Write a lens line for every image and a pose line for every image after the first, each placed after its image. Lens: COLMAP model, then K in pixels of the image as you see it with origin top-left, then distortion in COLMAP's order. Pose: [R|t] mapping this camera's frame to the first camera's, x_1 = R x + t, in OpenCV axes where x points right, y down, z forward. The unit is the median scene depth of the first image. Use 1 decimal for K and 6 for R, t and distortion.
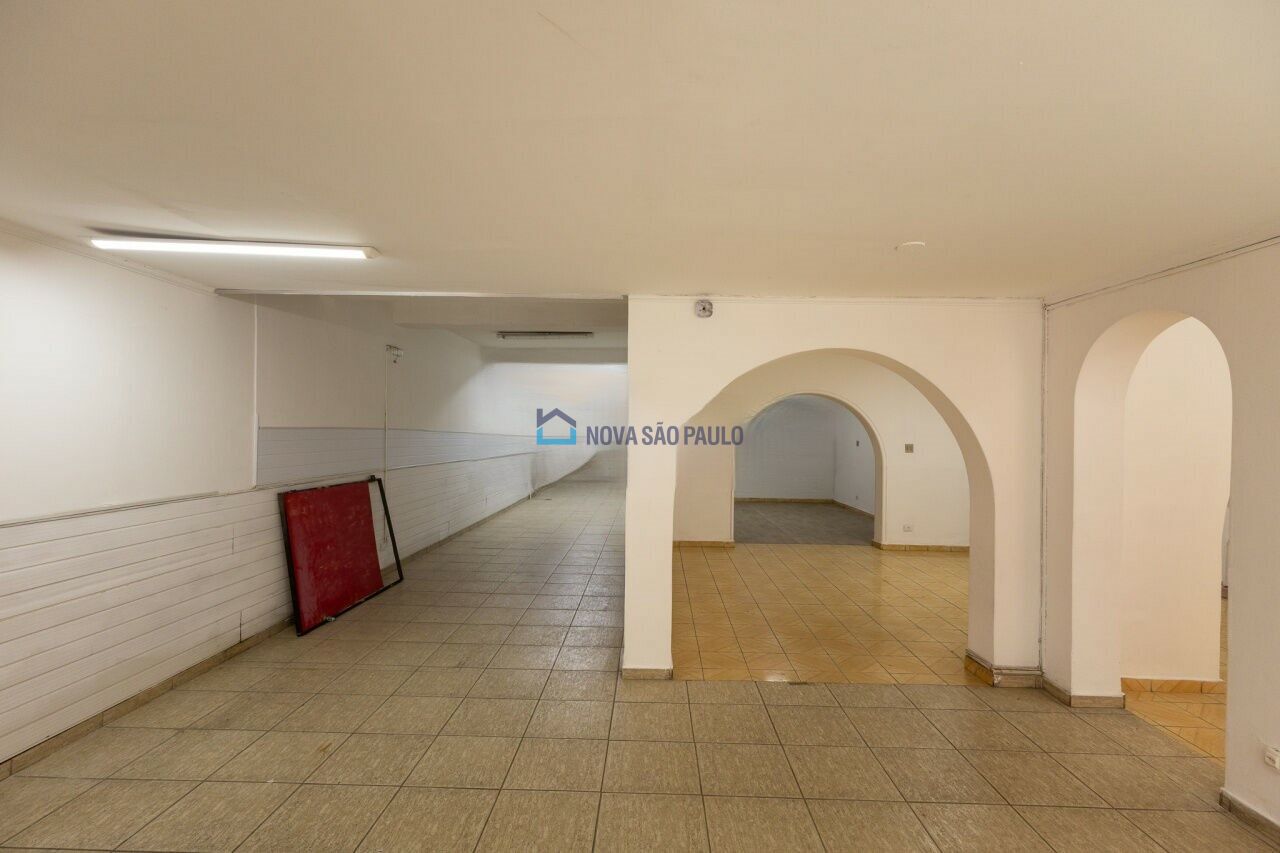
lens RADIAL K [[594.6, 0, 641.1], [0, 594.6, 429.5], [0, 0, 1]] dist [0.004768, 0.000167]
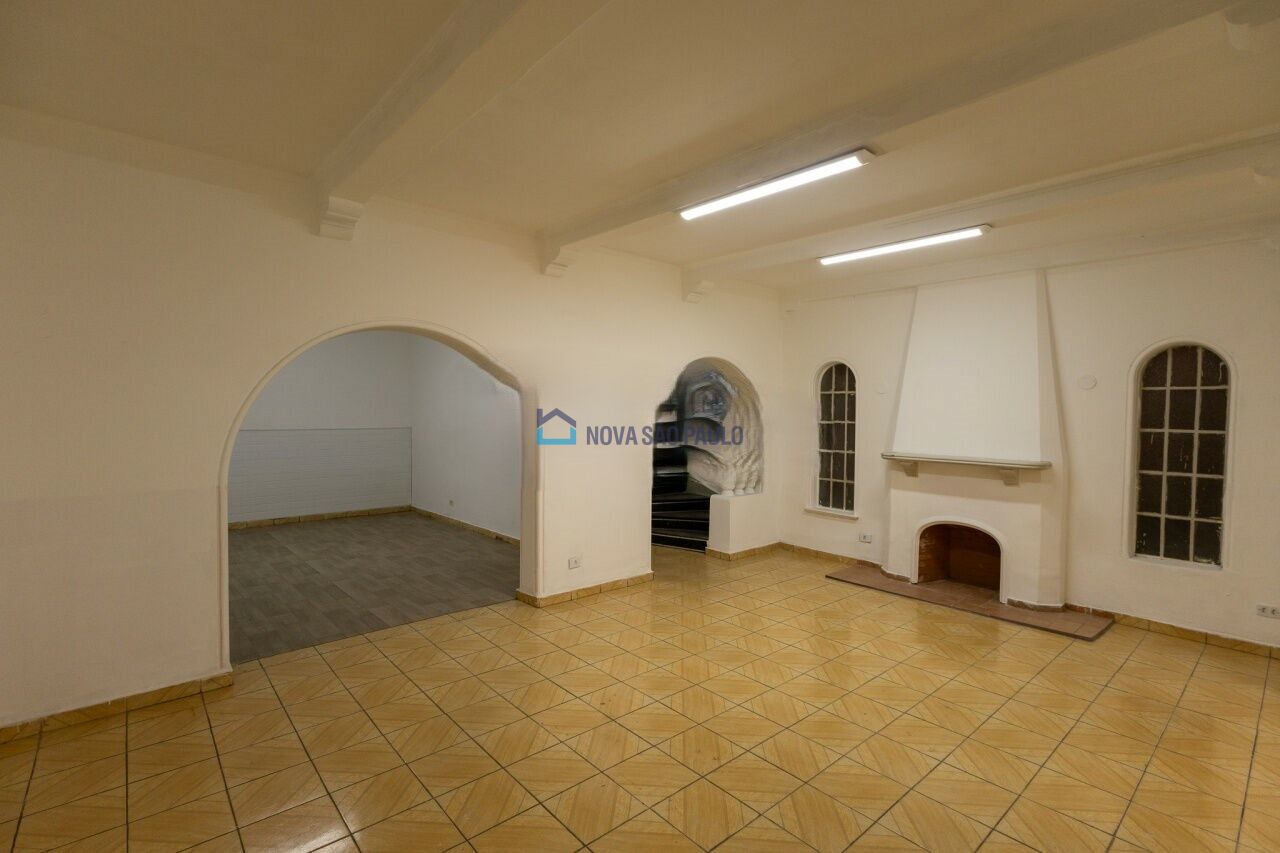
lens RADIAL K [[594.6, 0, 646.1], [0, 594.6, 414.9], [0, 0, 1]] dist [0.004768, 0.000167]
pose [[0.733163, -0.002784, 0.680047, 0.082021], [-0.004583, 0.999949, 0.009035, 0.006878], [-0.680037, -0.009741, 0.733113, 0.480461]]
